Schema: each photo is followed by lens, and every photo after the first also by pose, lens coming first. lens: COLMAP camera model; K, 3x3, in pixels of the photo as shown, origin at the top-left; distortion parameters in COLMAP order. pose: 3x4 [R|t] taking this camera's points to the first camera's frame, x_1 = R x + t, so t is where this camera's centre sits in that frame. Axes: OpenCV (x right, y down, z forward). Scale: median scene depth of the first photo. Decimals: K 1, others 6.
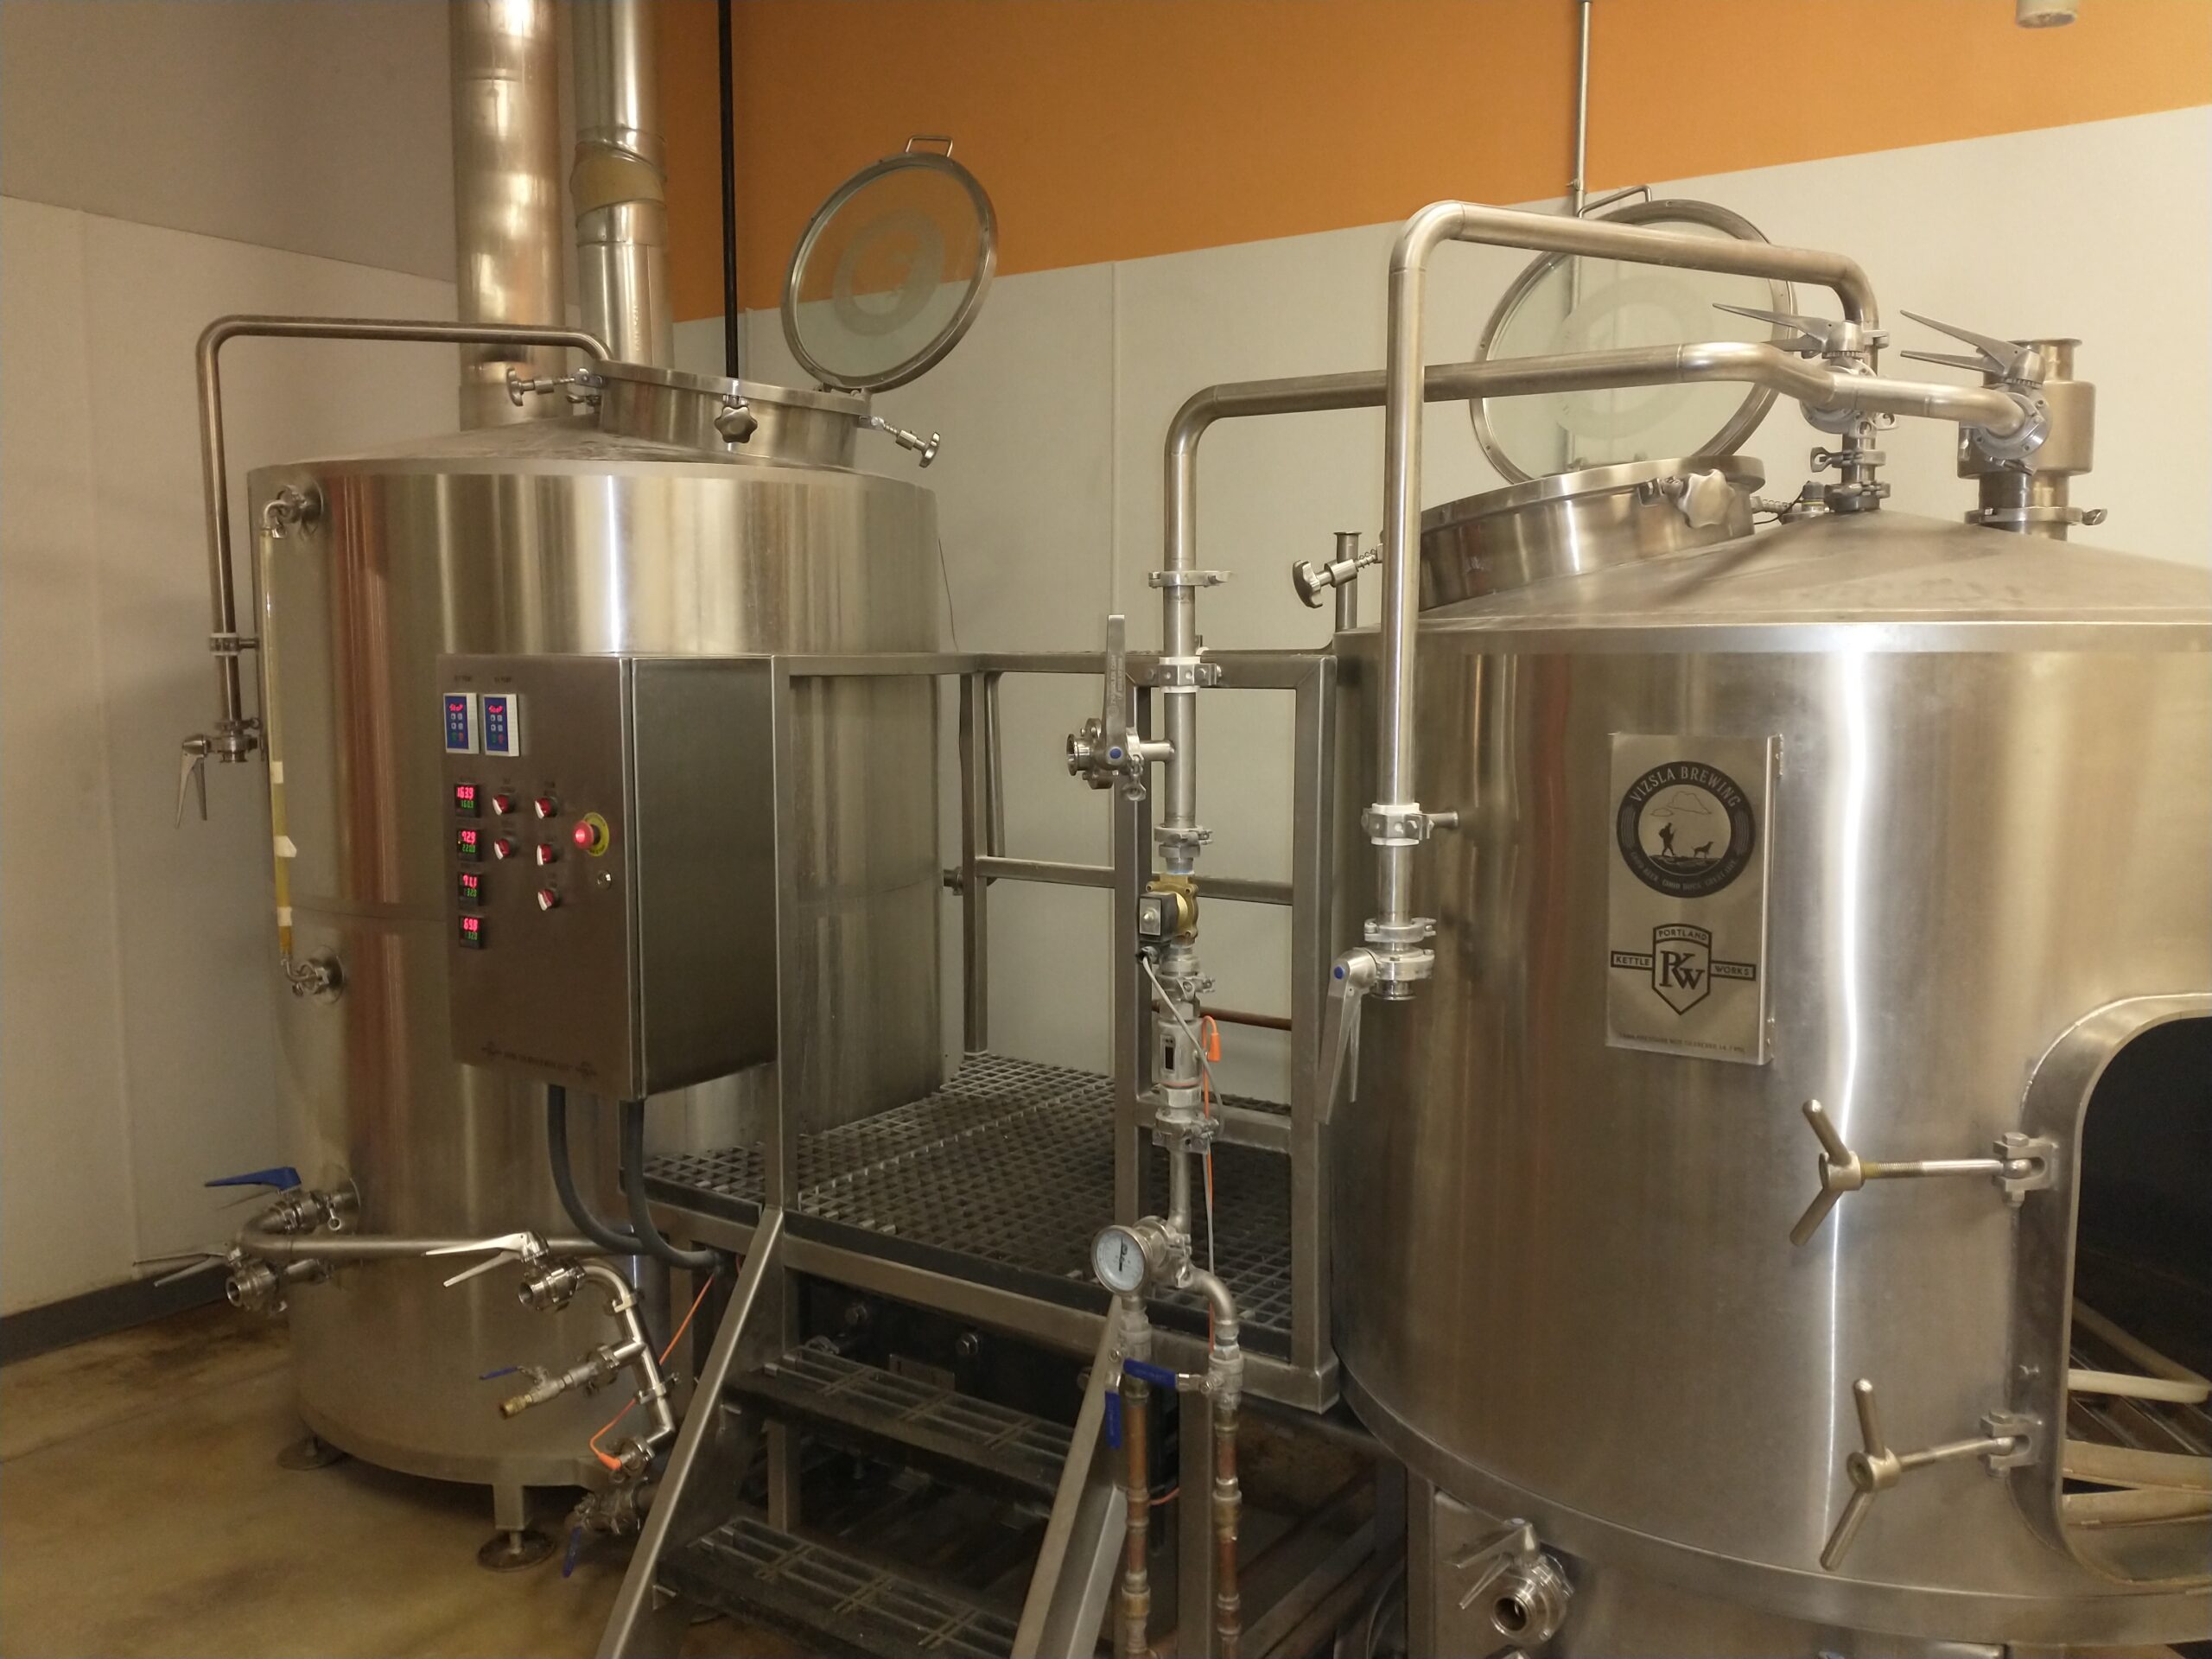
lens RADIAL K [[1747.9, 0, 1106.0], [0, 1747.9, 829.5], [0, 0, 1]] dist [0.031065, -0.009051]
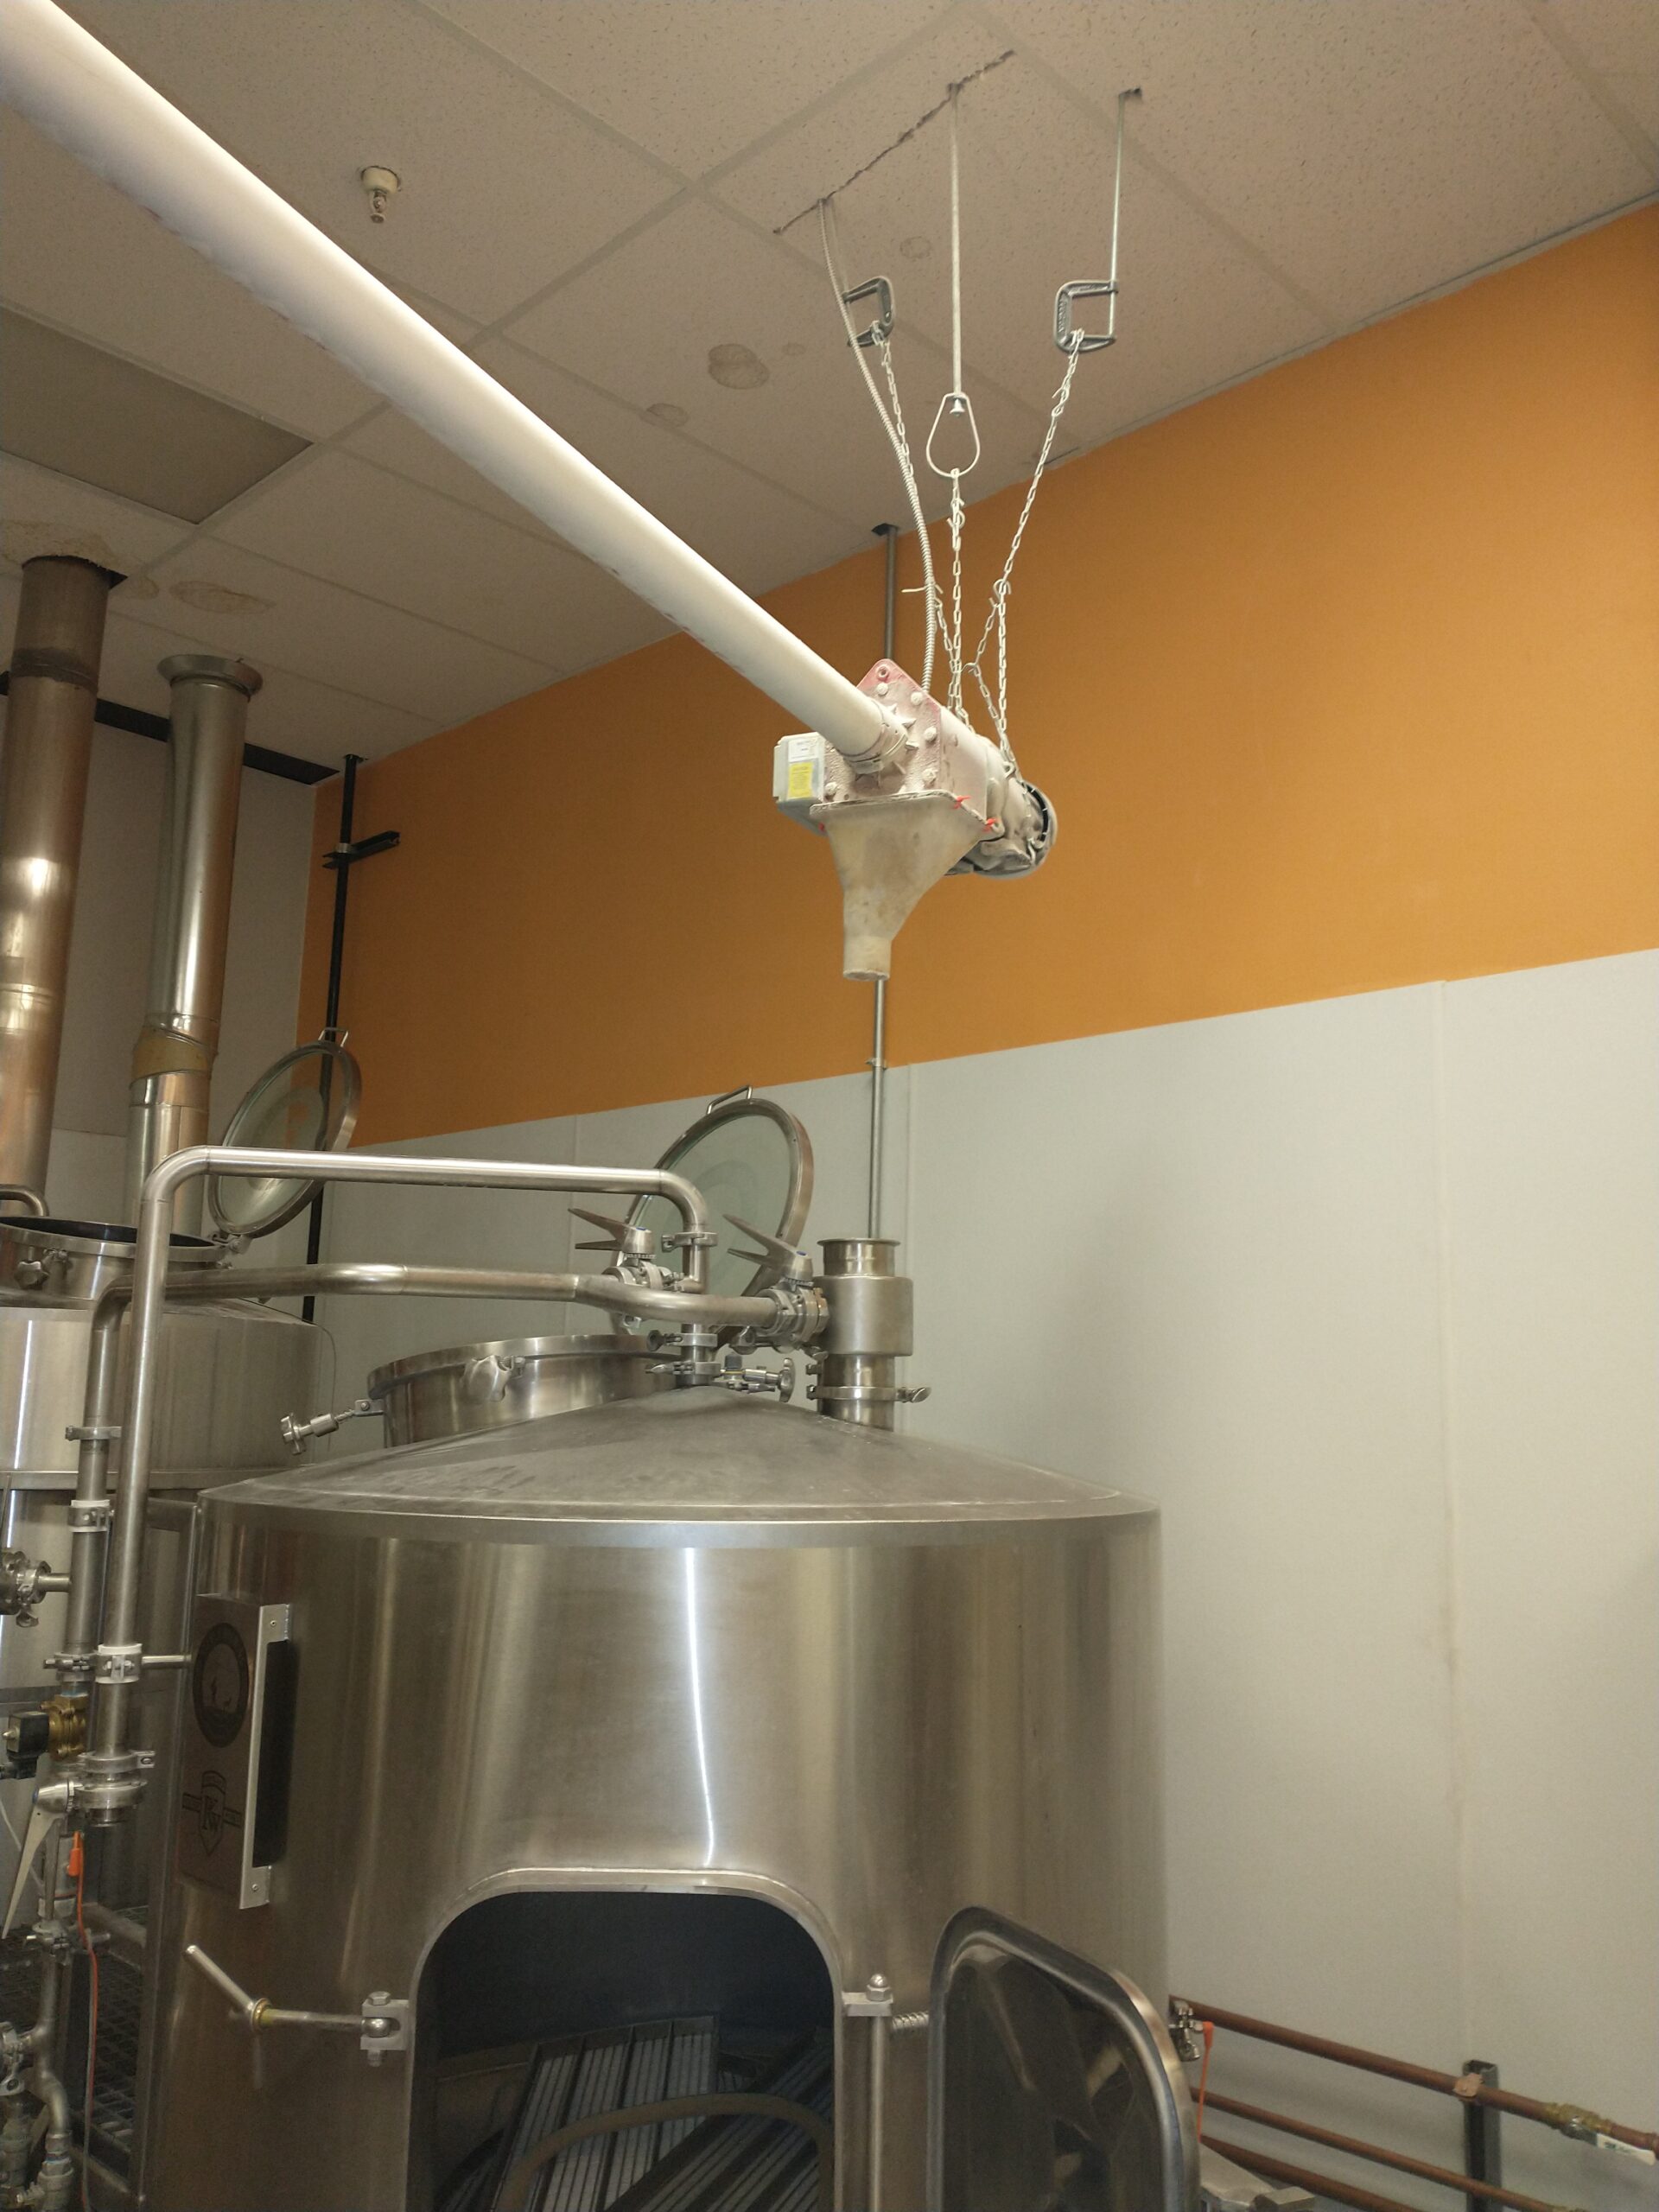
lens RADIAL K [[1747.9, 0, 829.5], [0, 1747.9, 1106.0], [0, 0, 1]] dist [0.031065, -0.009051]
pose [[0.982869, -0.005581, -0.184222, 0.755379], [-0.044553, 0.962703, -0.266867, -0.060259], [0.178840, 0.270503, 0.945962, -0.105049]]
